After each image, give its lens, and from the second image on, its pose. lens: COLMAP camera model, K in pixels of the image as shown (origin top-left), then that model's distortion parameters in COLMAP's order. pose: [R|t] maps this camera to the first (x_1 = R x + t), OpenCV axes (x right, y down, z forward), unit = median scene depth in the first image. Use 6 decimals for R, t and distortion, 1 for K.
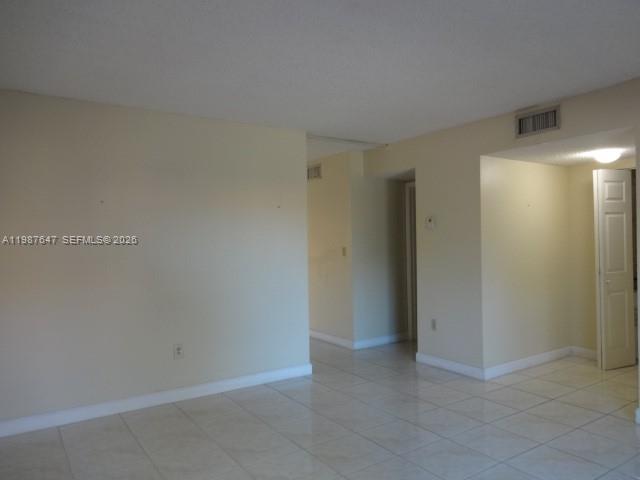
lens RADIAL K [[476.3, 0, 320.8], [0, 476.3, 239.0], [0, 0, 1]] dist [-0.007005, -0.000604]
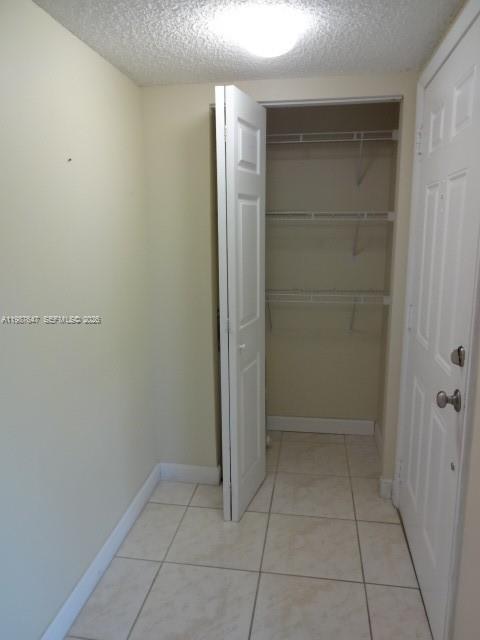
lens RADIAL K [[476.3, 0, 240.4], [0, 476.3, 318.5], [0, 0, 1]] dist [-0.007005, -0.000604]
pose [[0.674557, -0.134675, 0.725834, 0.263461], [-0.005721, 0.982235, 0.187565, -0.025378], [-0.738201, -0.130676, 0.661803, 0.687650]]
